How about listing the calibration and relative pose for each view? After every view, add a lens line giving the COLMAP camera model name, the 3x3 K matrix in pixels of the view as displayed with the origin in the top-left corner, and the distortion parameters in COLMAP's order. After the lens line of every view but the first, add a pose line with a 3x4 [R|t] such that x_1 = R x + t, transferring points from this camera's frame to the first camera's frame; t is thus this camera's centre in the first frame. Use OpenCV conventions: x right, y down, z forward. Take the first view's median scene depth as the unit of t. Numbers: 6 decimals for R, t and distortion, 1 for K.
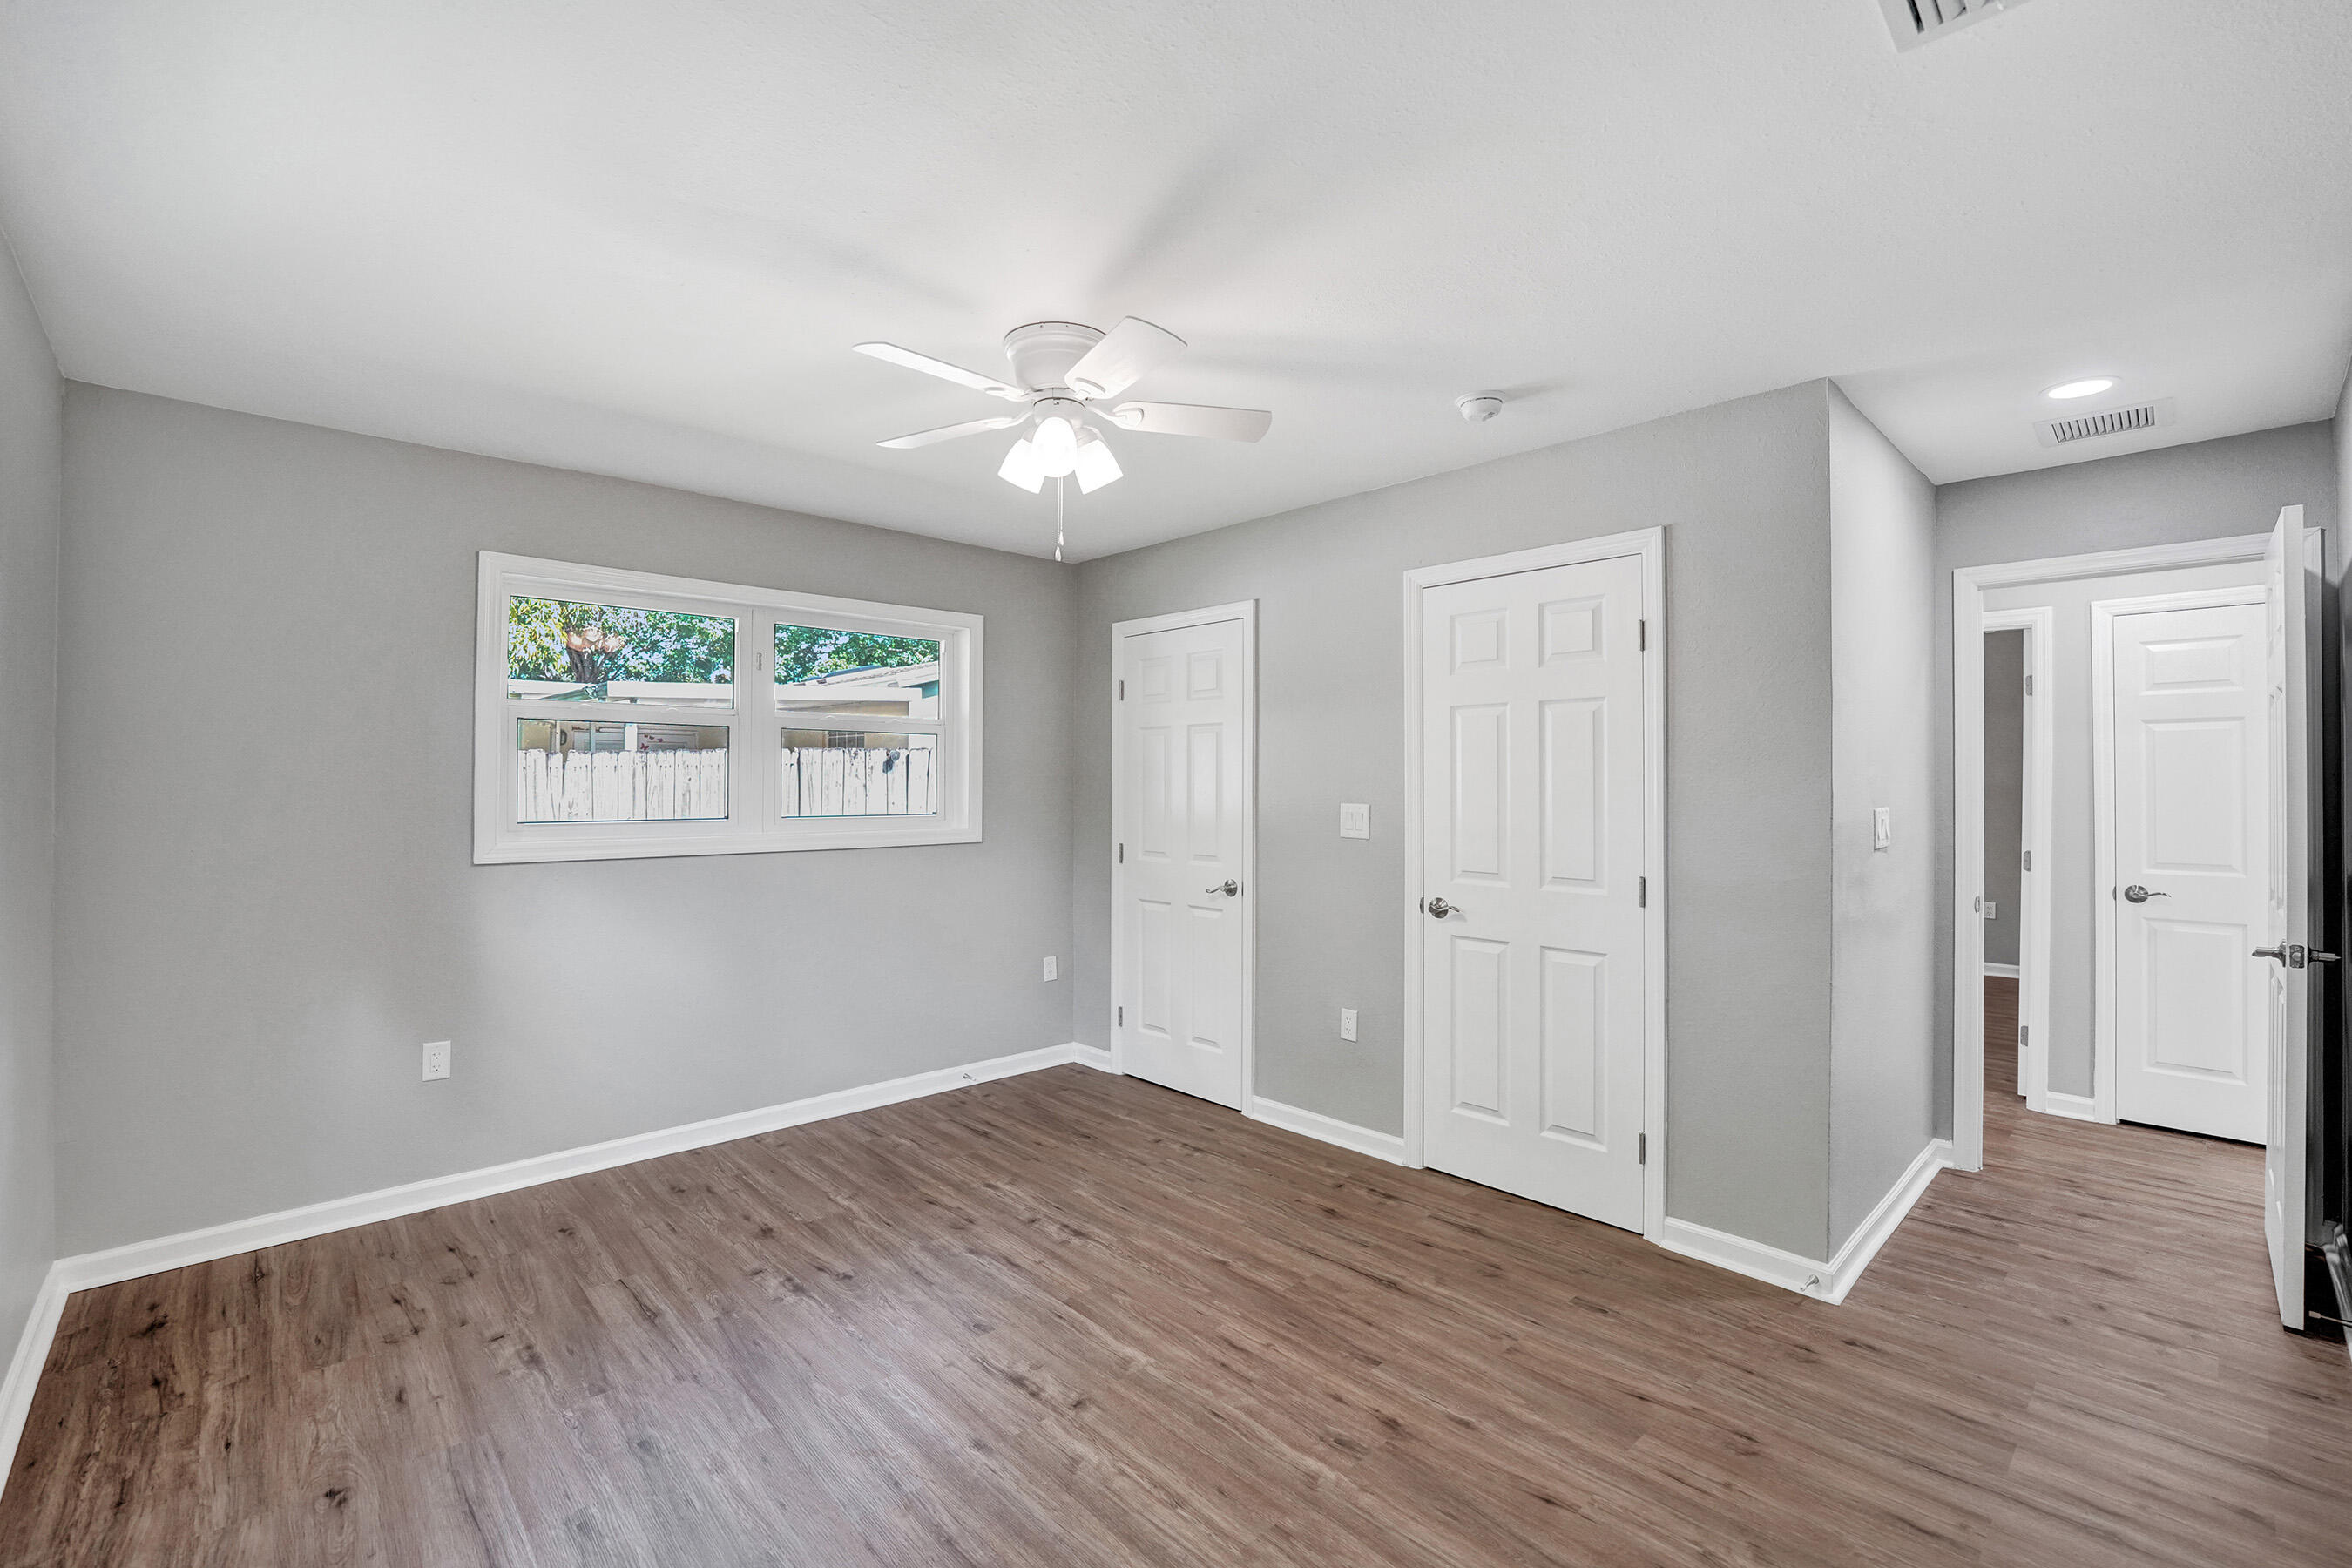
lens RADIAL K [[1004.1, 0, 1158.6], [0, 1004.1, 772.6], [0, 0, 1]] dist [-0.023519, 0.000787]
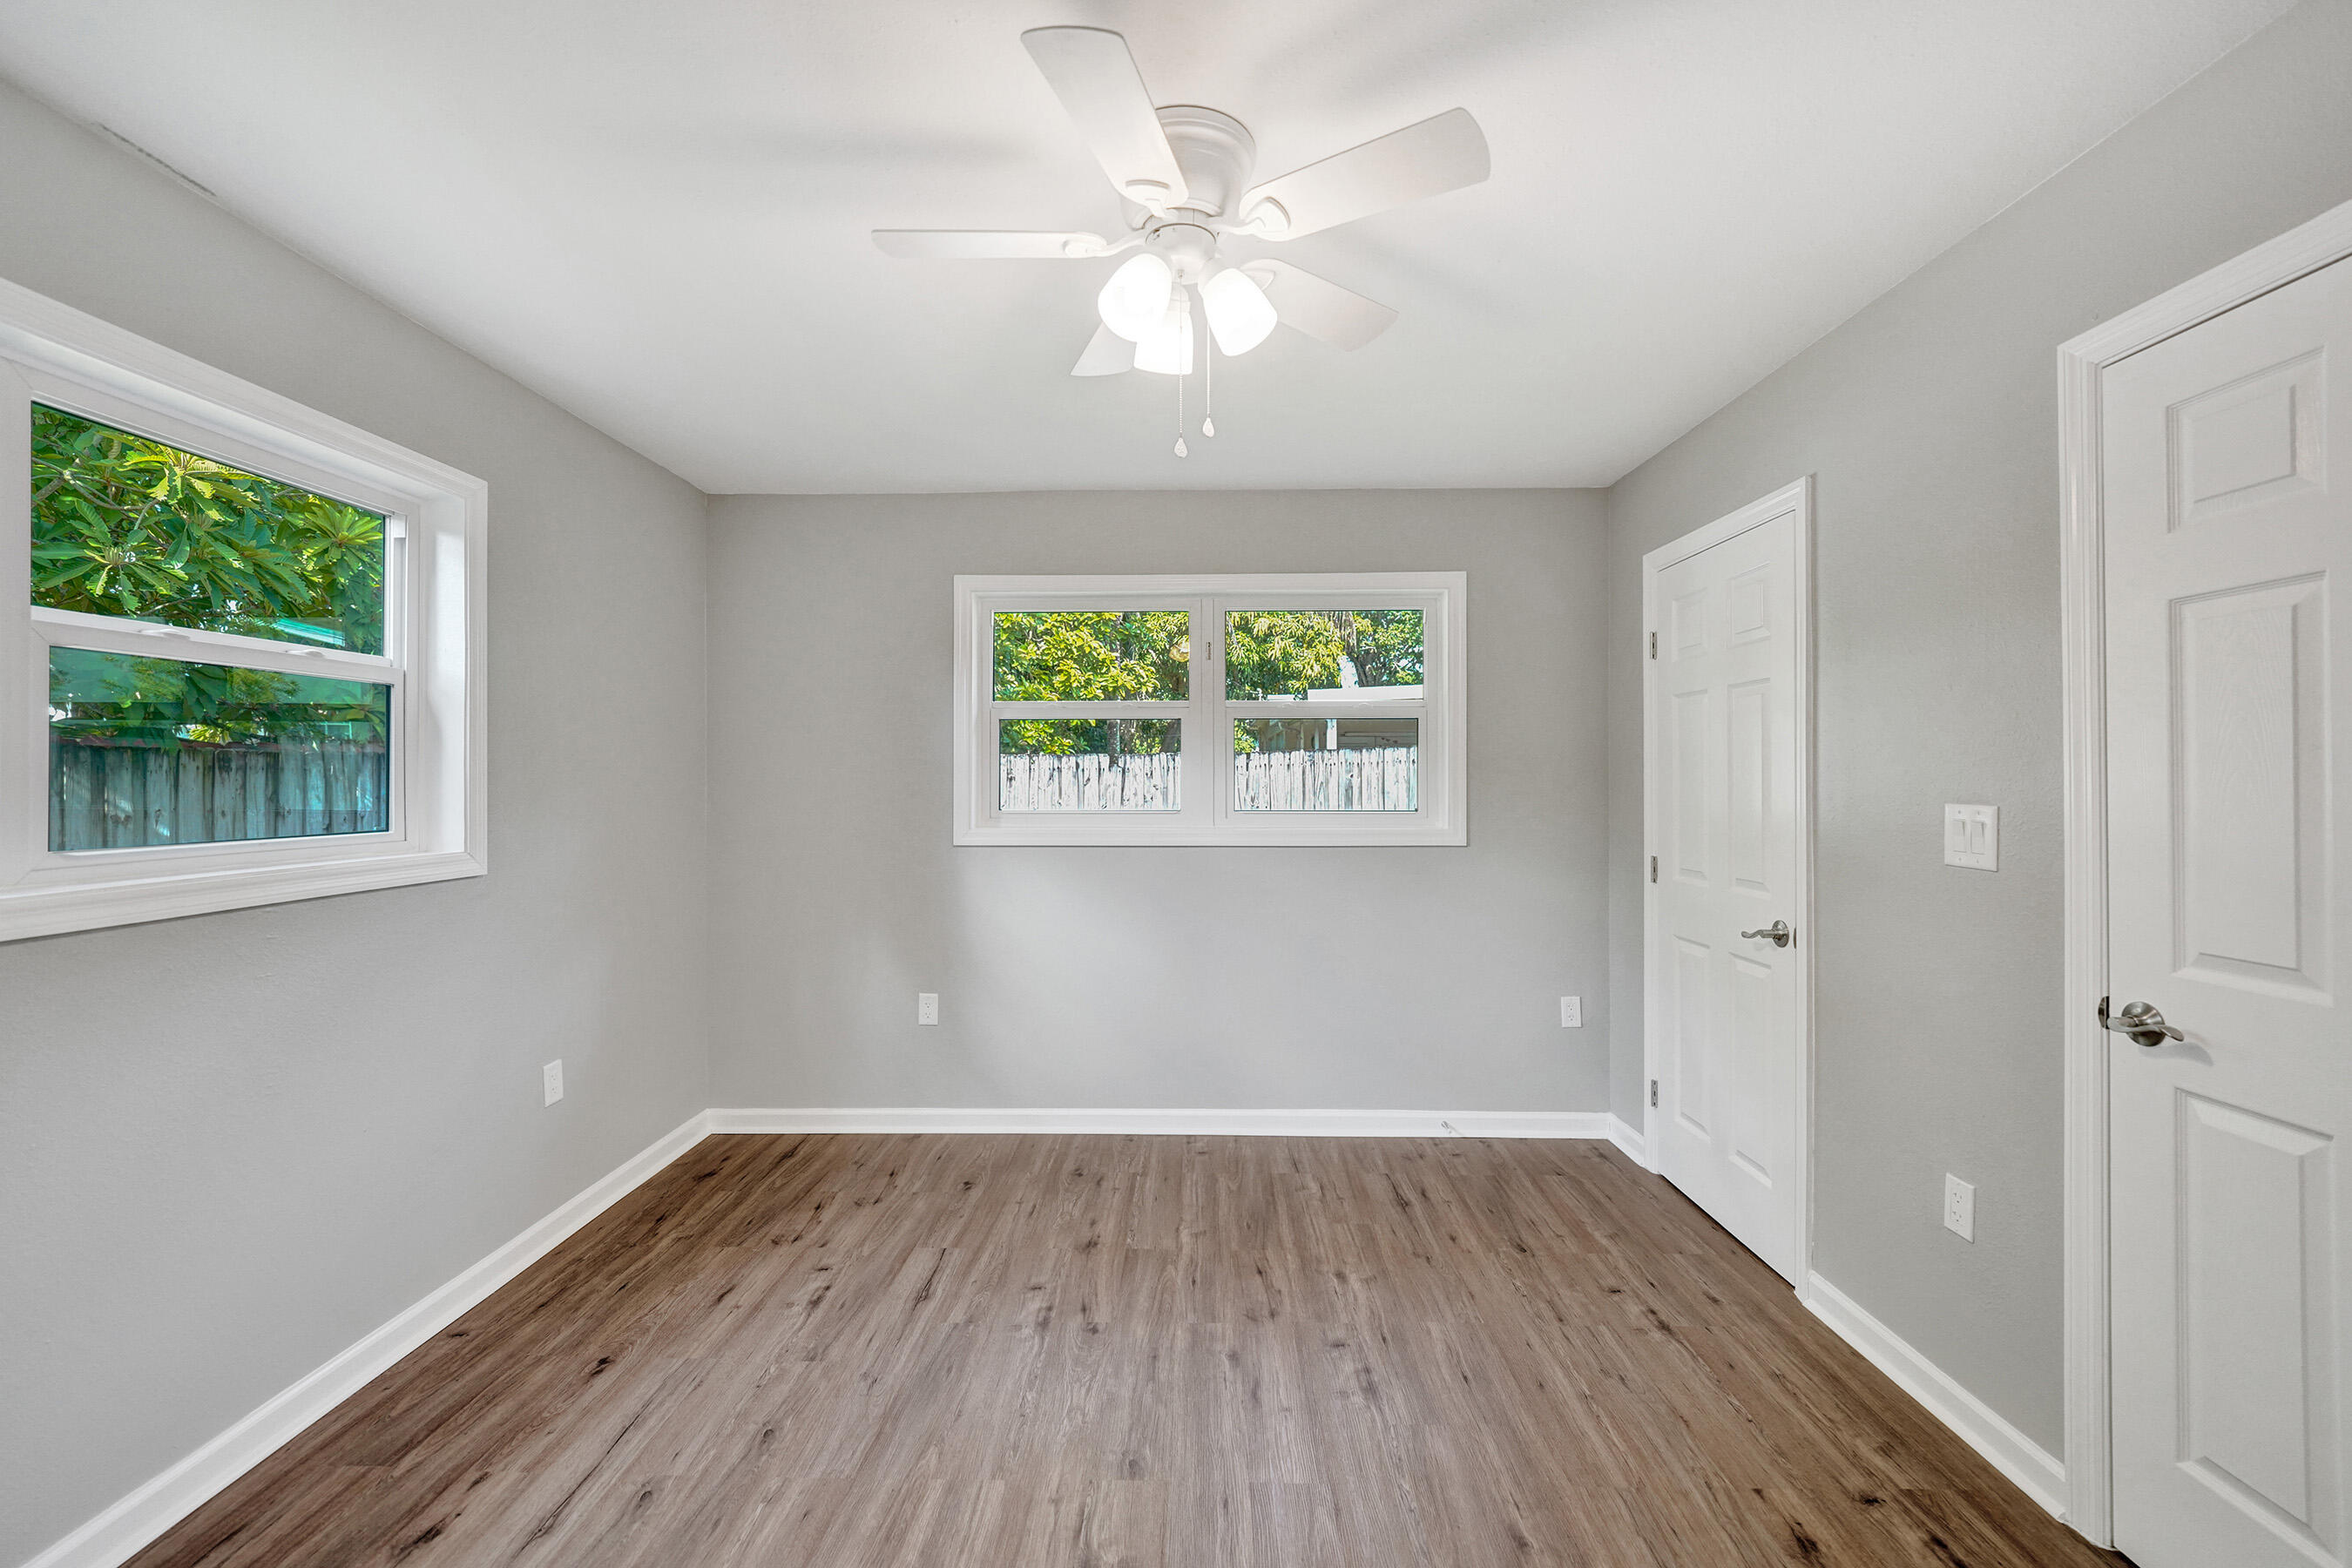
lens RADIAL K [[955.8, 0, 1178.4], [0, 955.8, 777.9], [0, 0, 1]] dist [-0.007049, 0.000346]
pose [[0.719713, -0.004997, -0.694254, 0.263704], [0.009972, 0.999945, 0.003140, 0.011316], [0.694200, -0.009183, 0.719723, 0.355518]]
